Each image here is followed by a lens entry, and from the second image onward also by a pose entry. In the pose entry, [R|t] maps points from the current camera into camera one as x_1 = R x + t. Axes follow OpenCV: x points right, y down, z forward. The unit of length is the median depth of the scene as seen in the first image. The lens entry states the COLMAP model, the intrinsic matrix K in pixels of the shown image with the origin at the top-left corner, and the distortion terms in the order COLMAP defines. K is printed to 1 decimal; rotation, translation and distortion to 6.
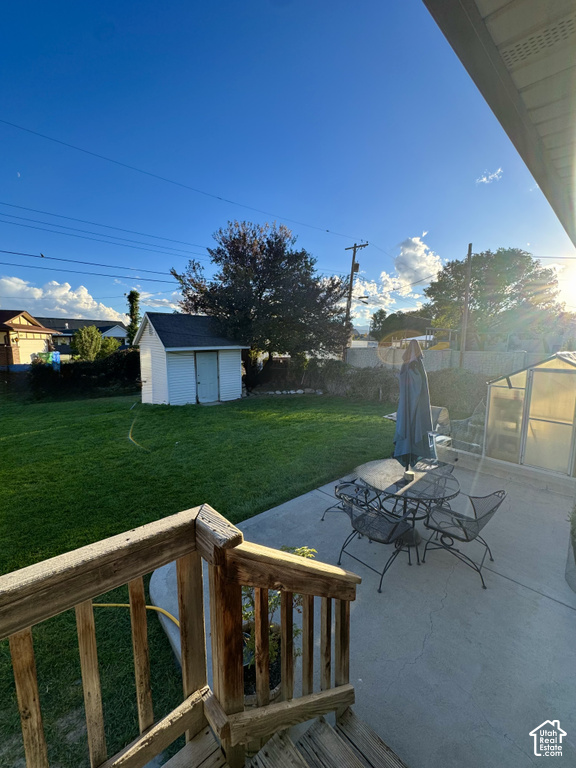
lens RADIAL K [[310.1, 0, 292.3], [0, 310.1, 382.8], [0, 0, 1]] dist [-0.000704, -0.000159]
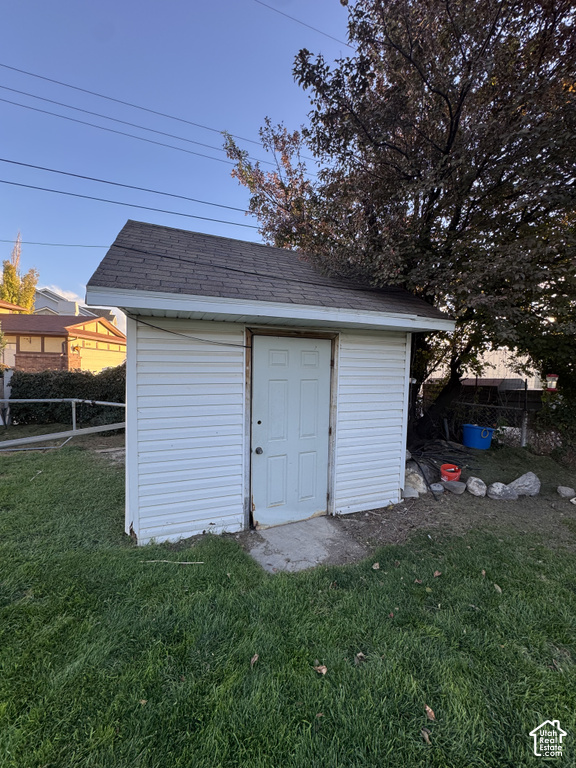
lens RADIAL K [[310.1, 0, 286.9], [0, 310.1, 383.8], [0, 0, 1]] dist [-0.000704, -0.000159]
pose [[0.944544, 0.036128, -0.326391, -0.184086], [-0.063999, 0.995123, -0.075059, -0.035596], [0.322088, 0.091786, 0.942250, 0.711227]]
